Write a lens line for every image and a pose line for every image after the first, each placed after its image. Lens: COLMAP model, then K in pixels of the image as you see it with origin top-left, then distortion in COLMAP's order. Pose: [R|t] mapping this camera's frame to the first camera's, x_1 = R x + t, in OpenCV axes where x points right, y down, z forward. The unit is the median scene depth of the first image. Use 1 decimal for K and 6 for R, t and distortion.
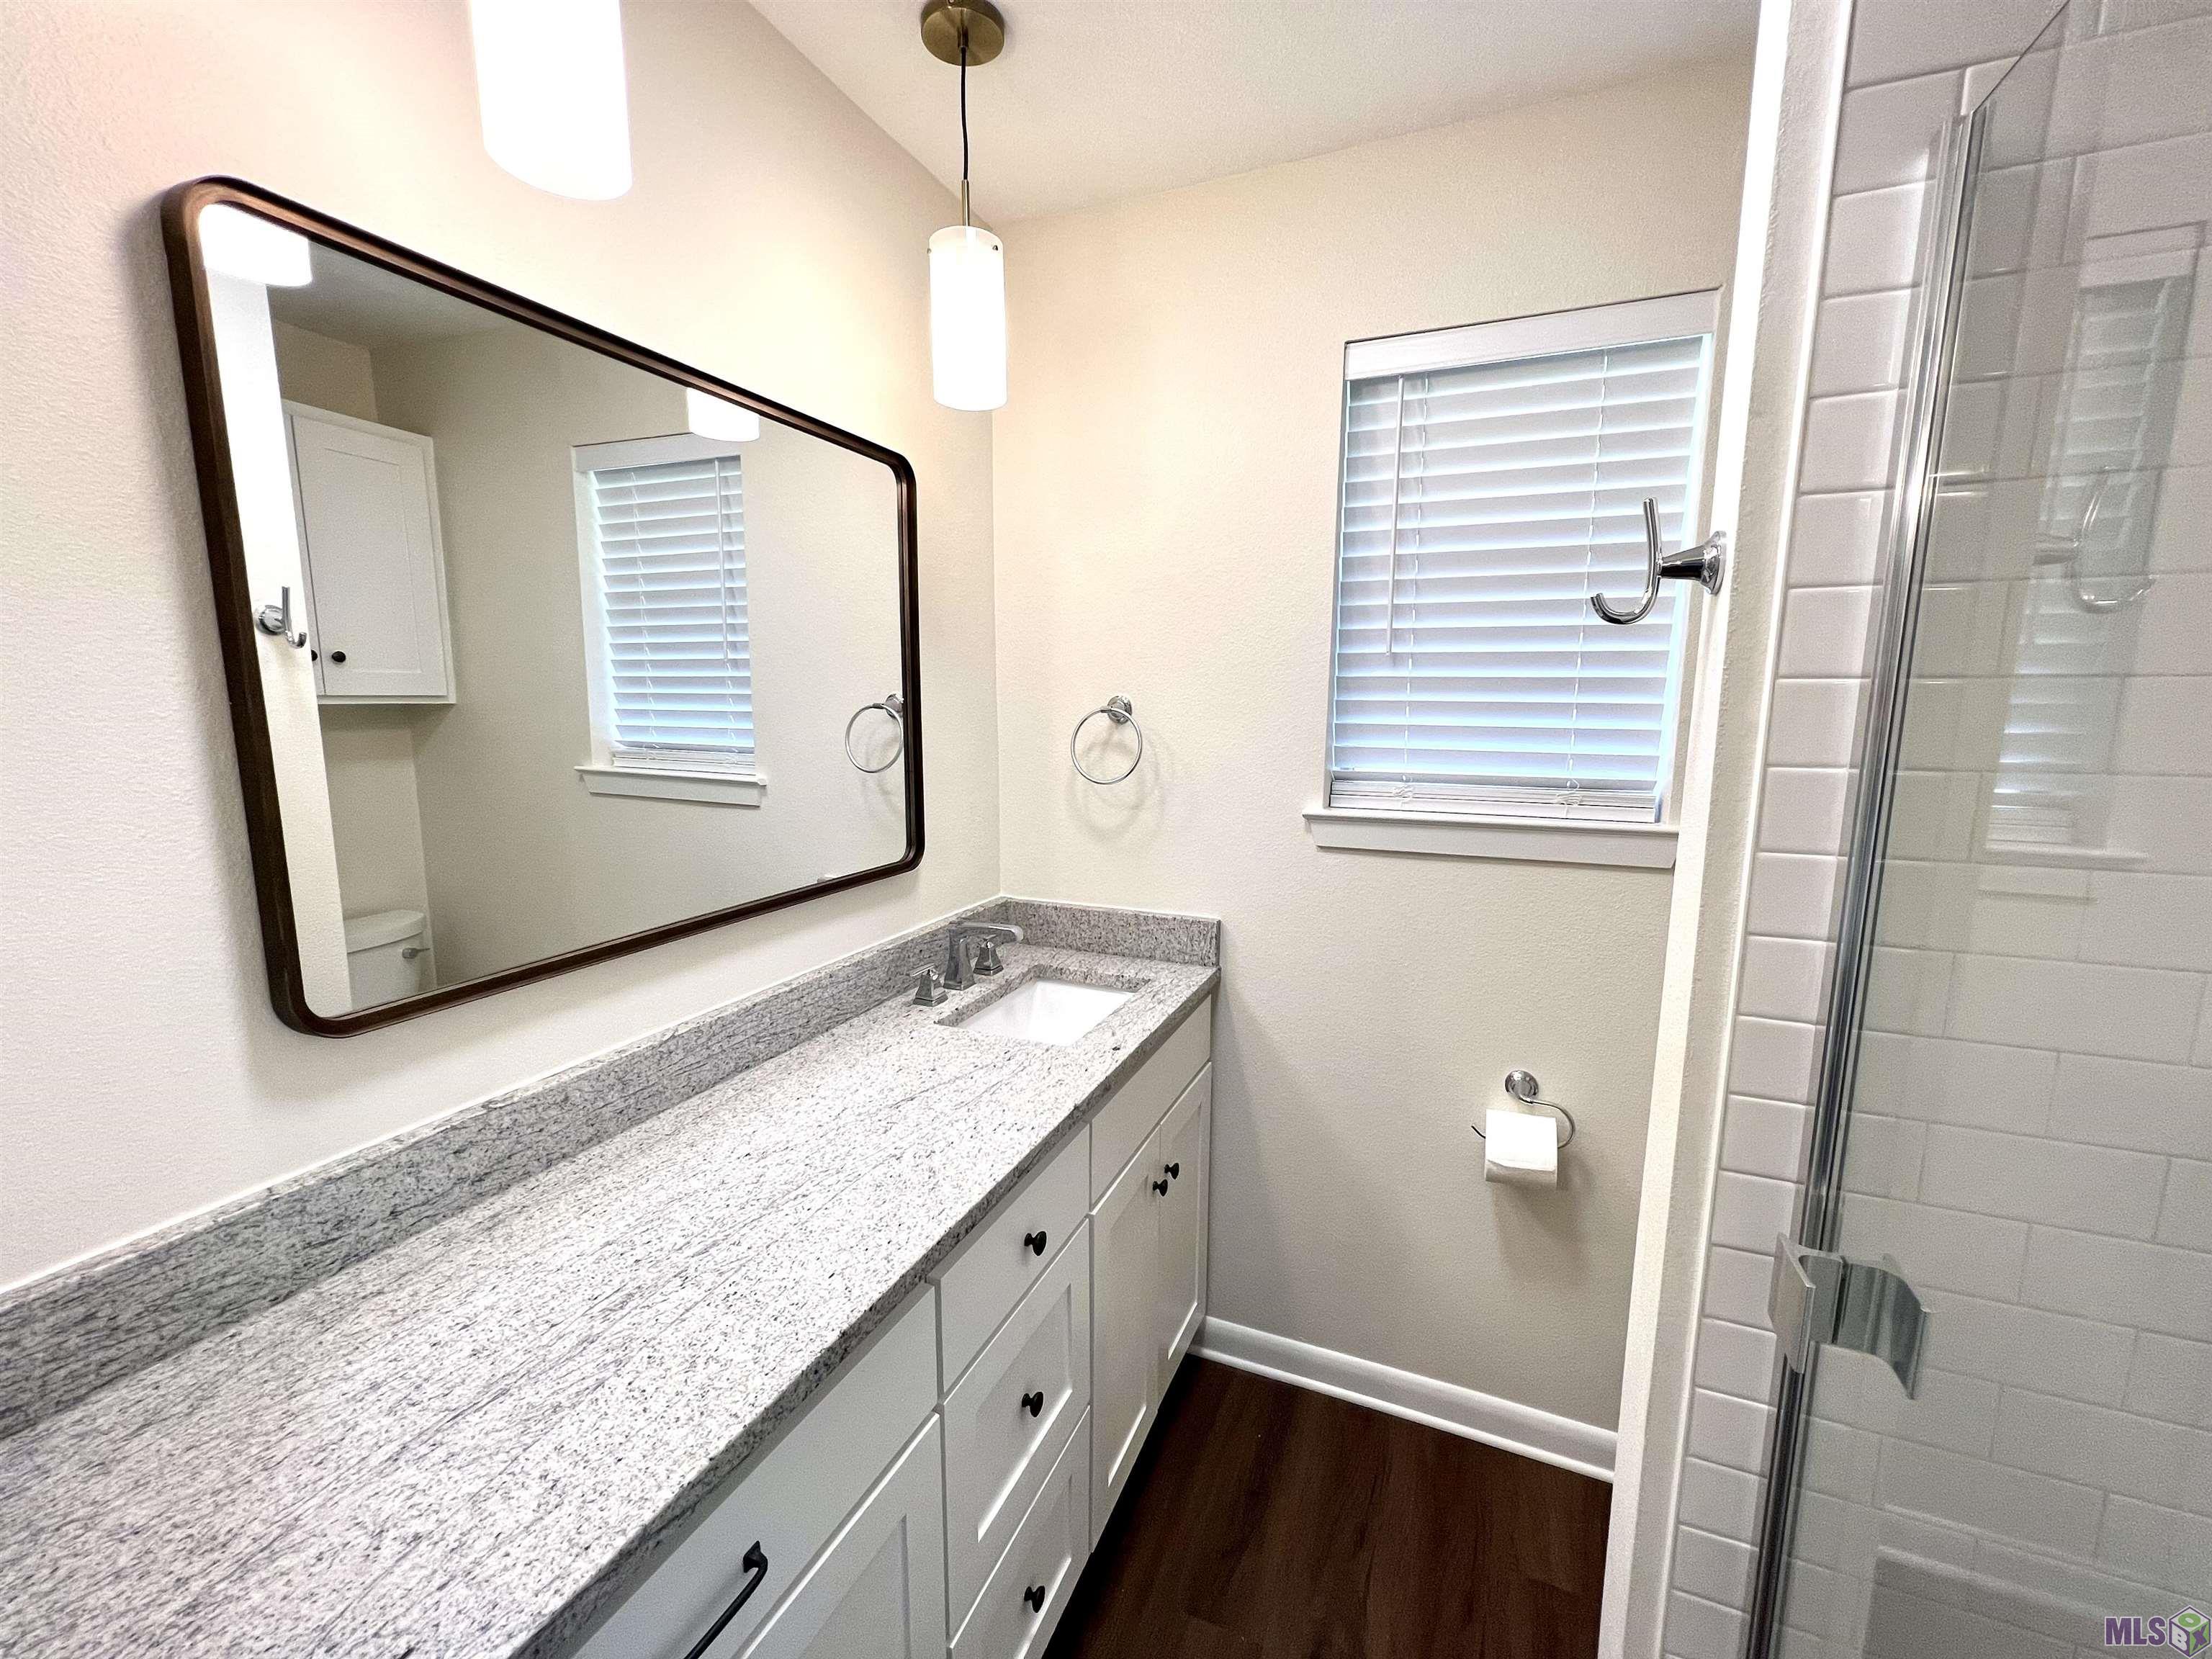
lens RADIAL K [[893.9, 0, 1112.7], [0, 893.9, 838.3], [0, 0, 1]] dist [0.002867, -0.000119]
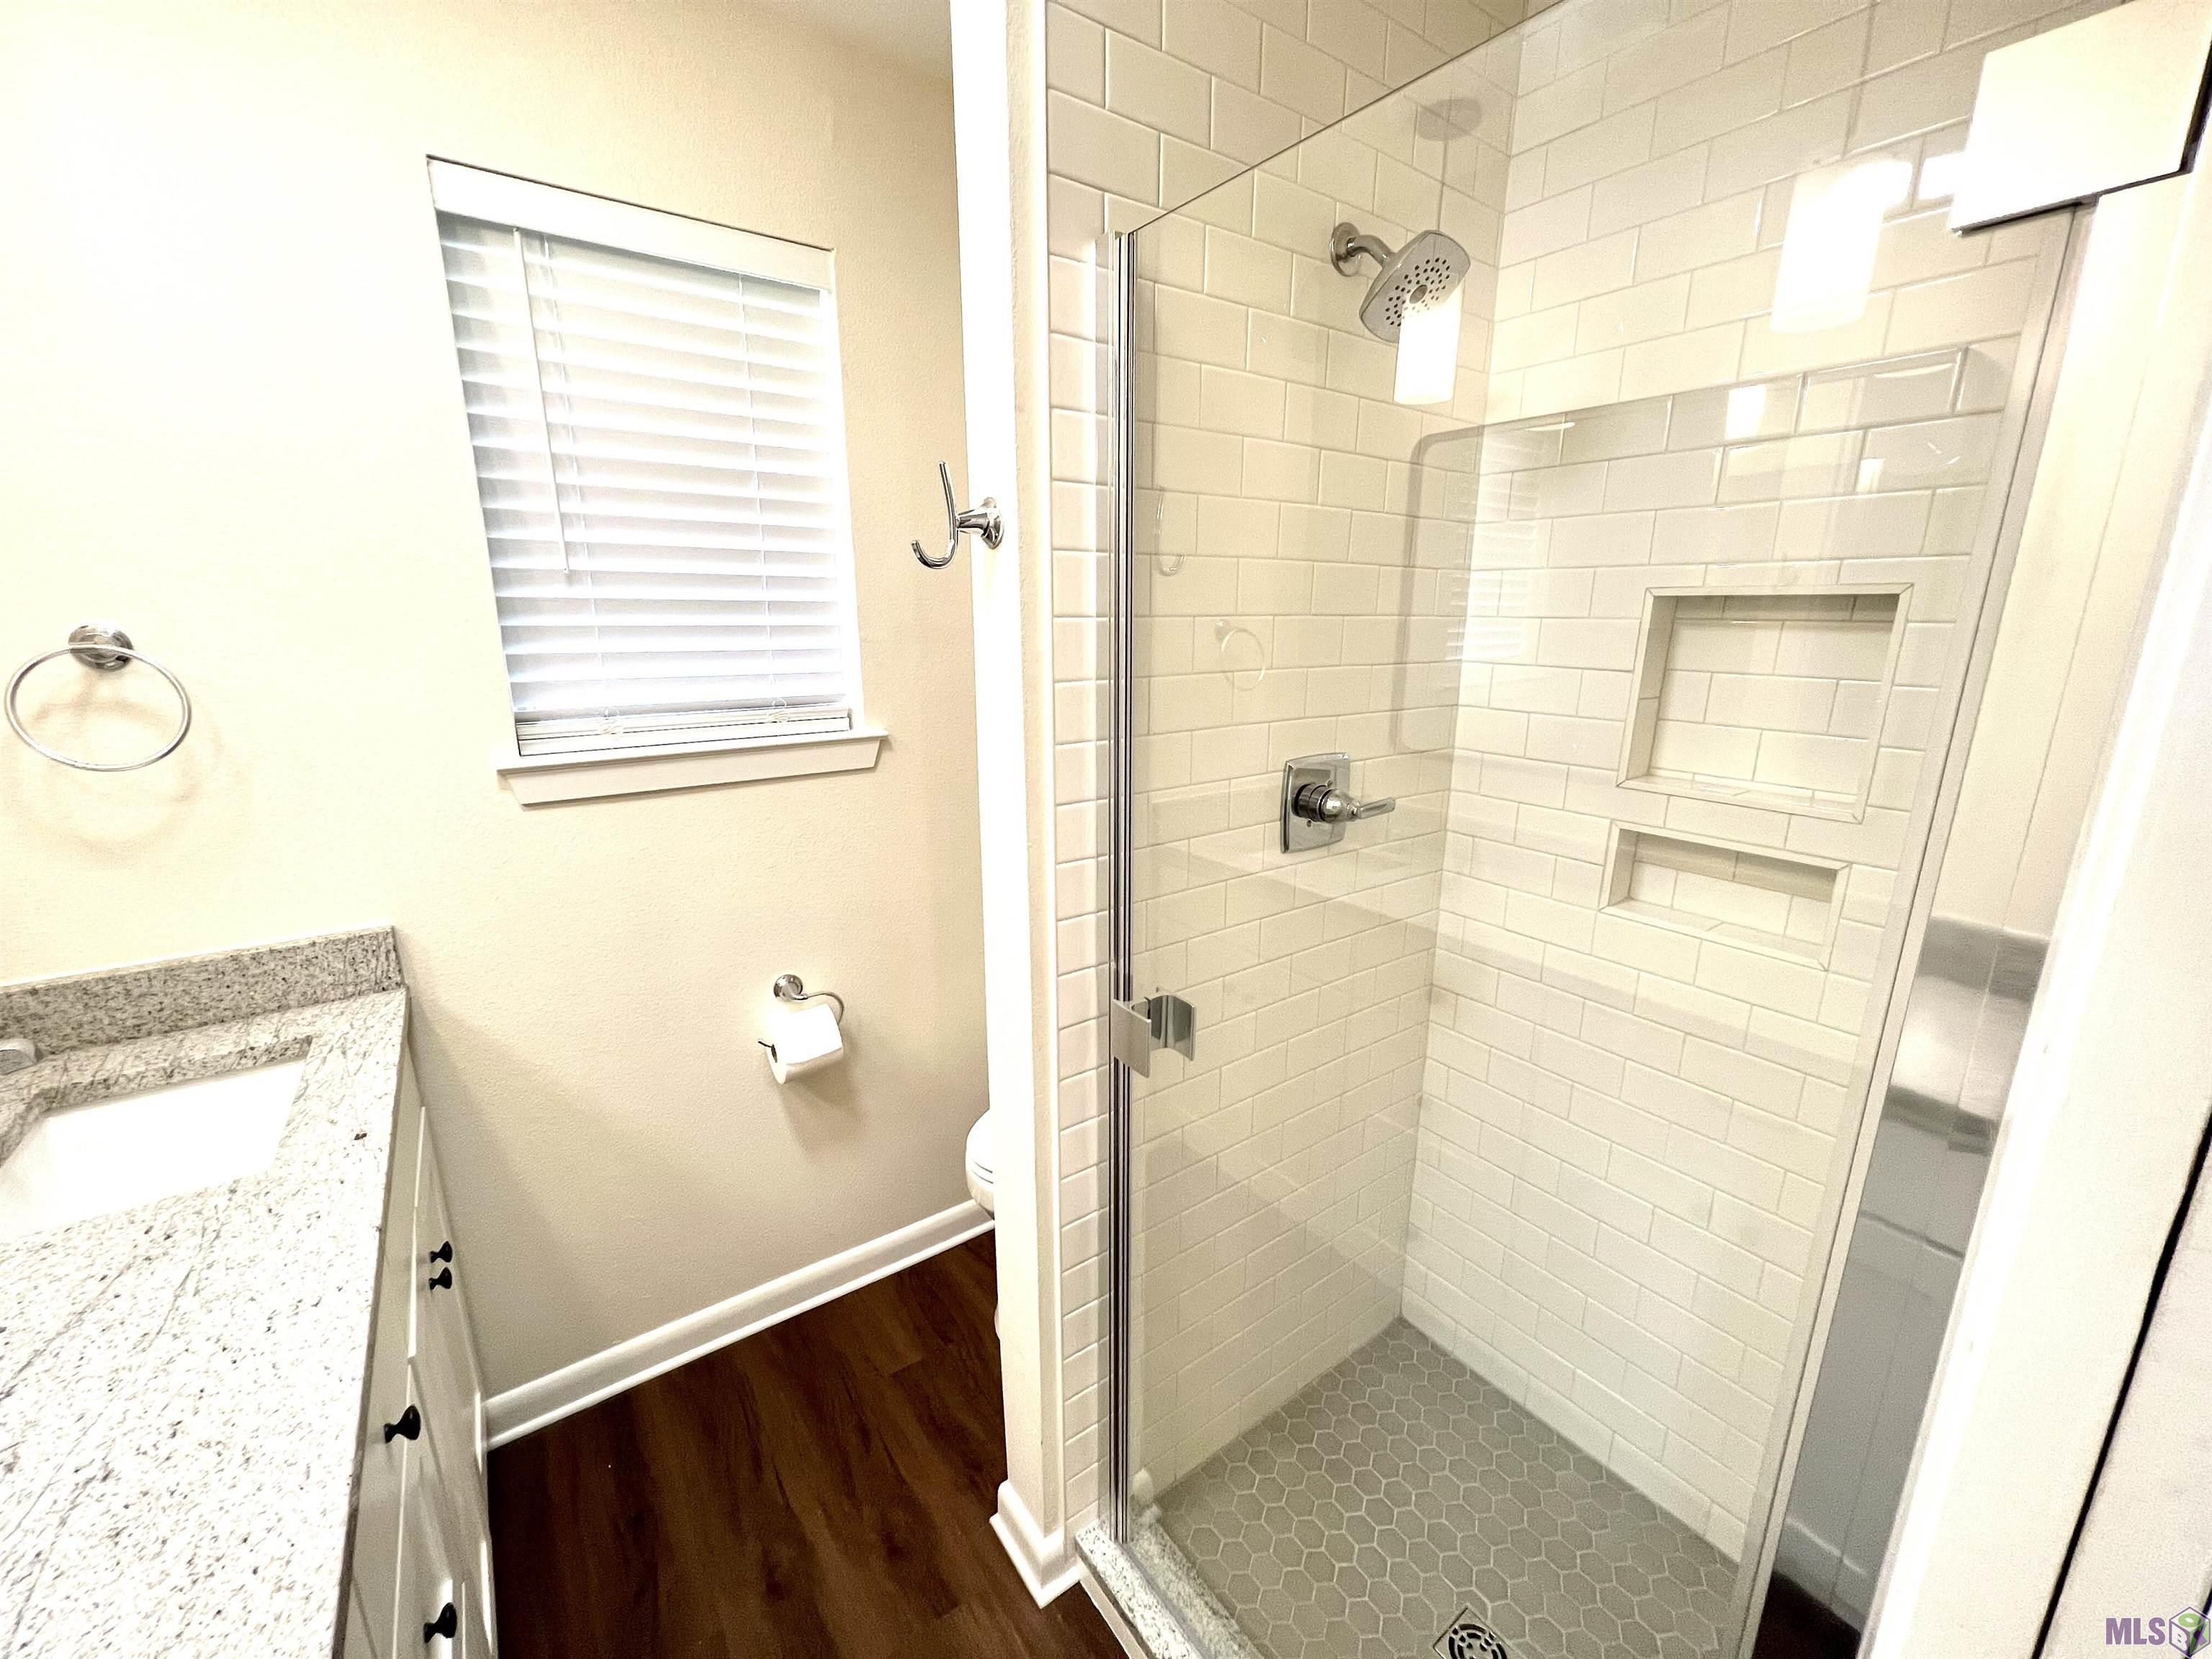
lens RADIAL K [[893.9, 0, 1112.7], [0, 893.9, 838.3], [0, 0, 1]] dist [0.002867, -0.000119]
pose [[0.516441, -0.218058, 0.828094, -0.184674], [0.132840, 0.975729, 0.174088, -0.032583], [-0.845956, 0.020097, 0.532874, 0.090658]]
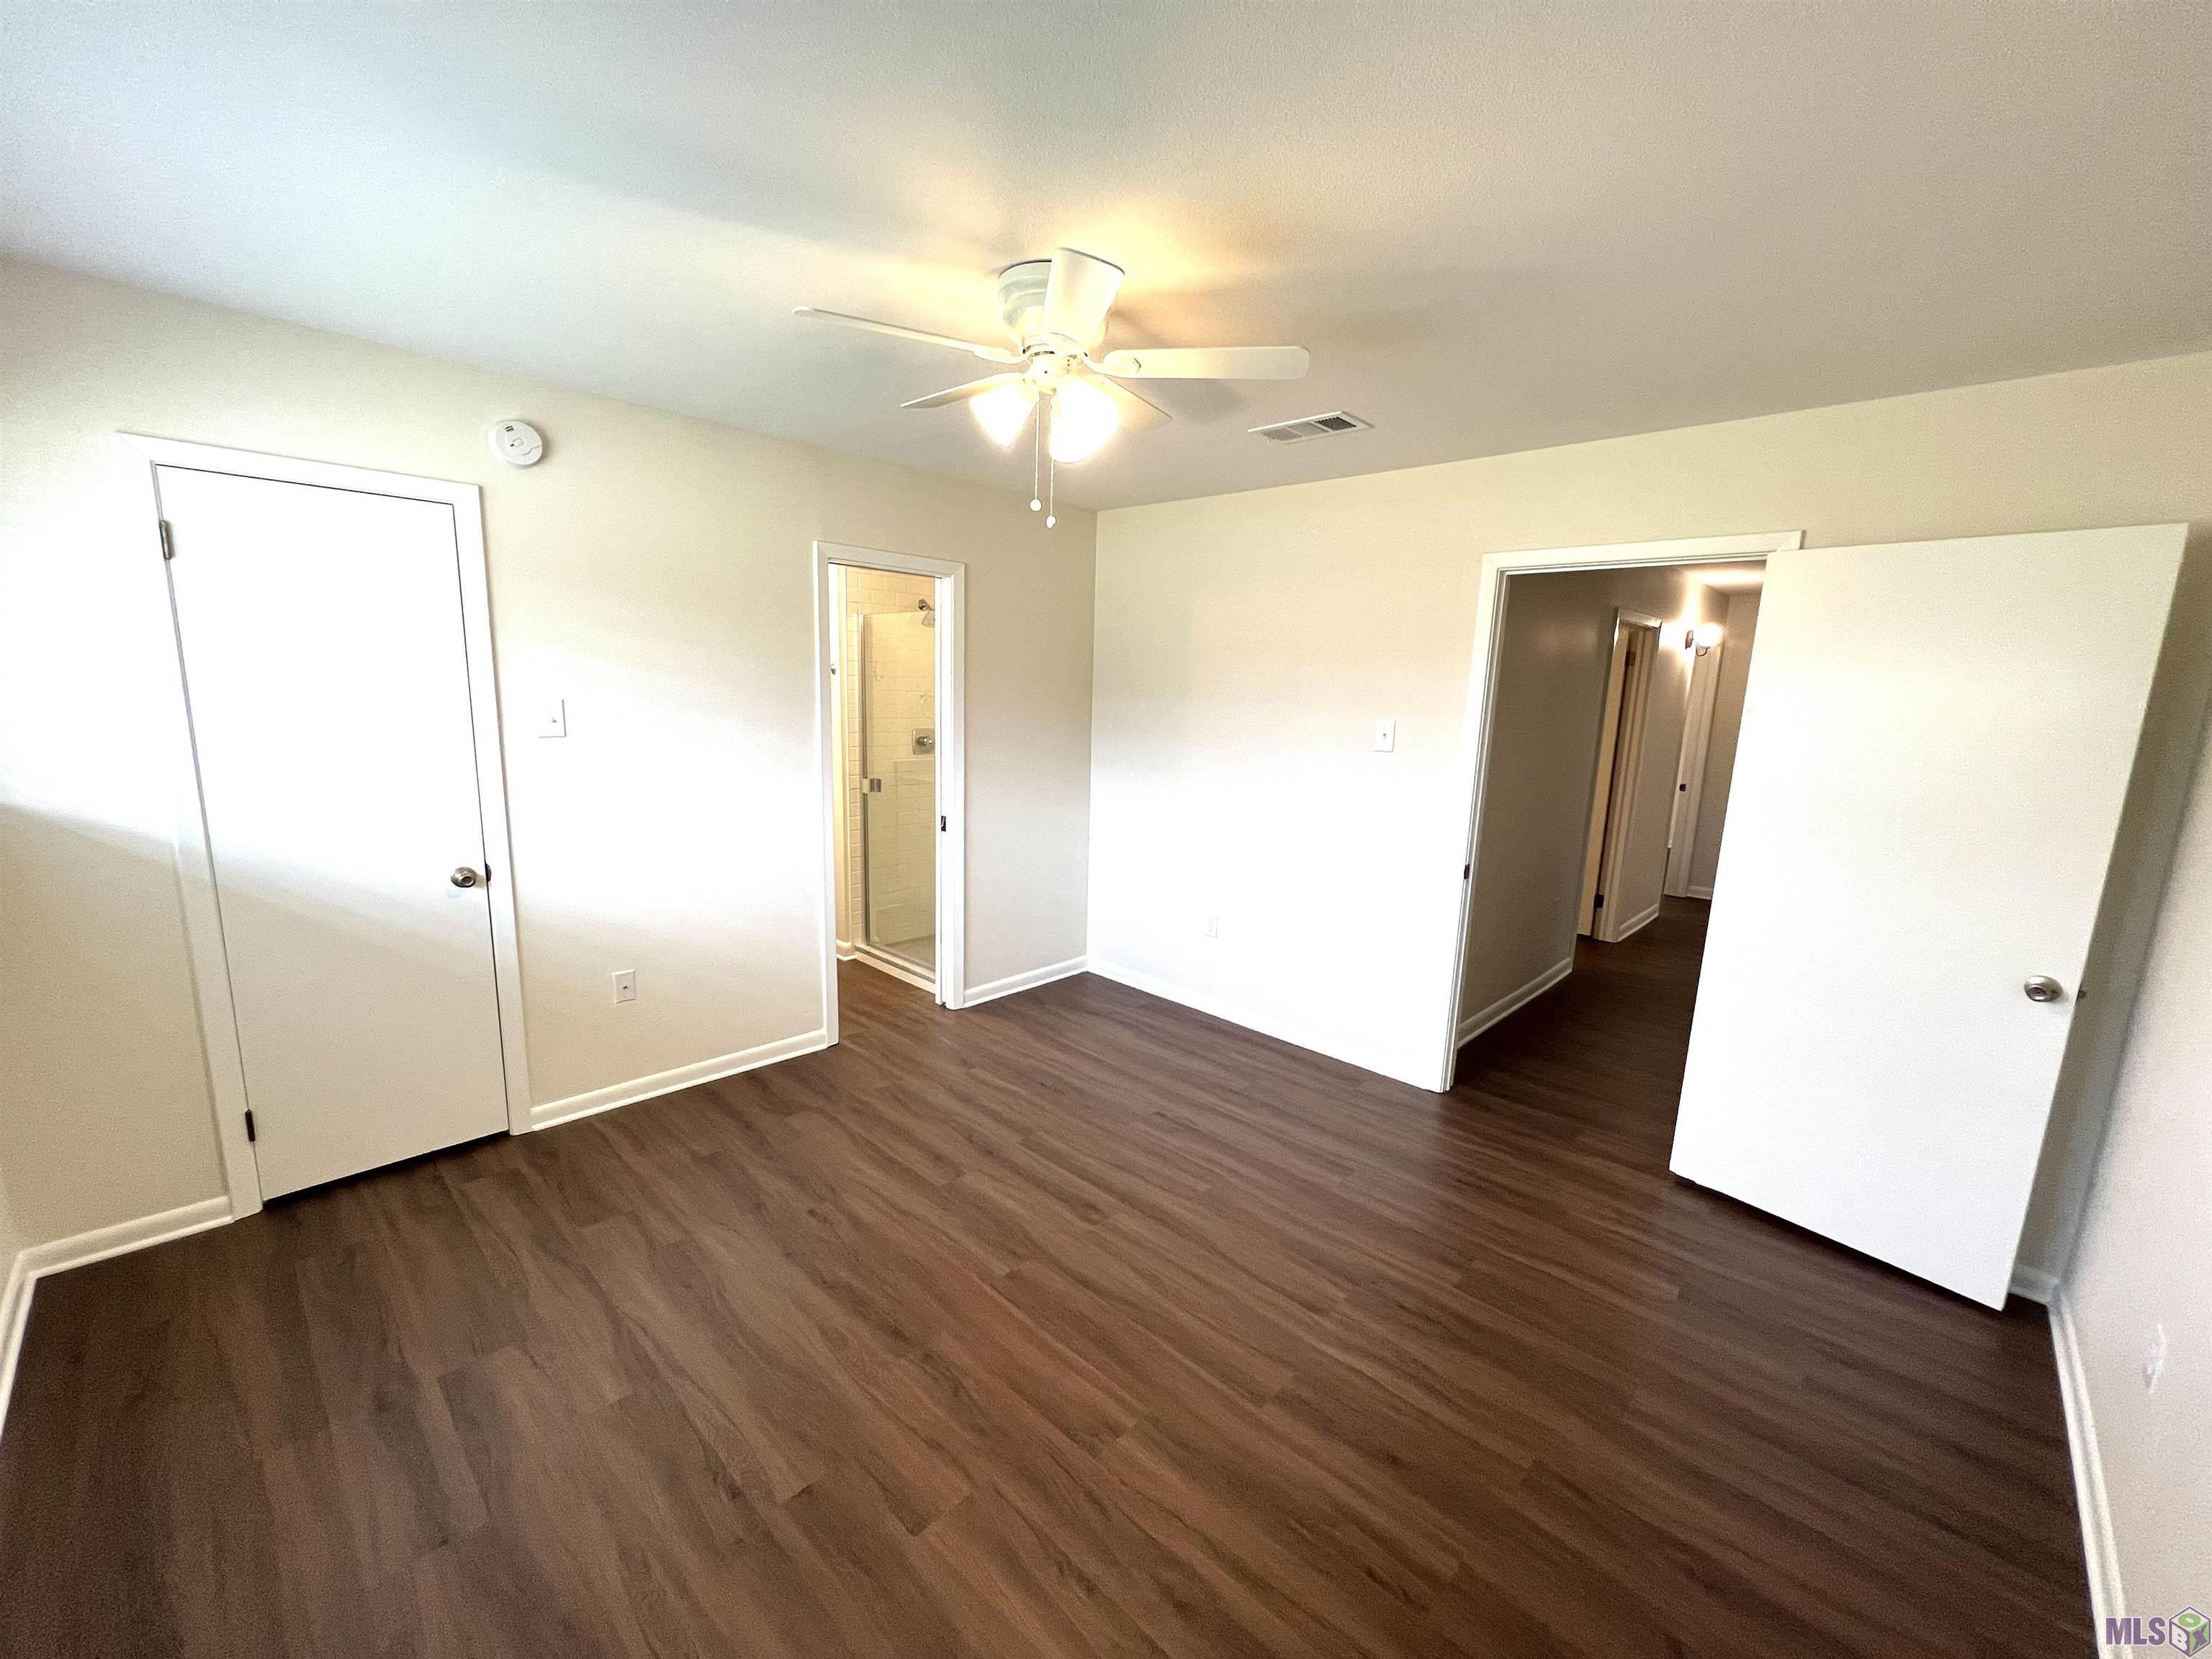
lens RADIAL K [[893.9, 0, 1112.7], [0, 893.9, 838.3], [0, 0, 1]] dist [0.002867, -0.000119]
pose [[0.339121, -0.158761, 0.927250, -1.993688], [0.107938, 0.985714, 0.129295, 0.100497], [-0.934530, 0.056239, 0.351413, -1.239490]]
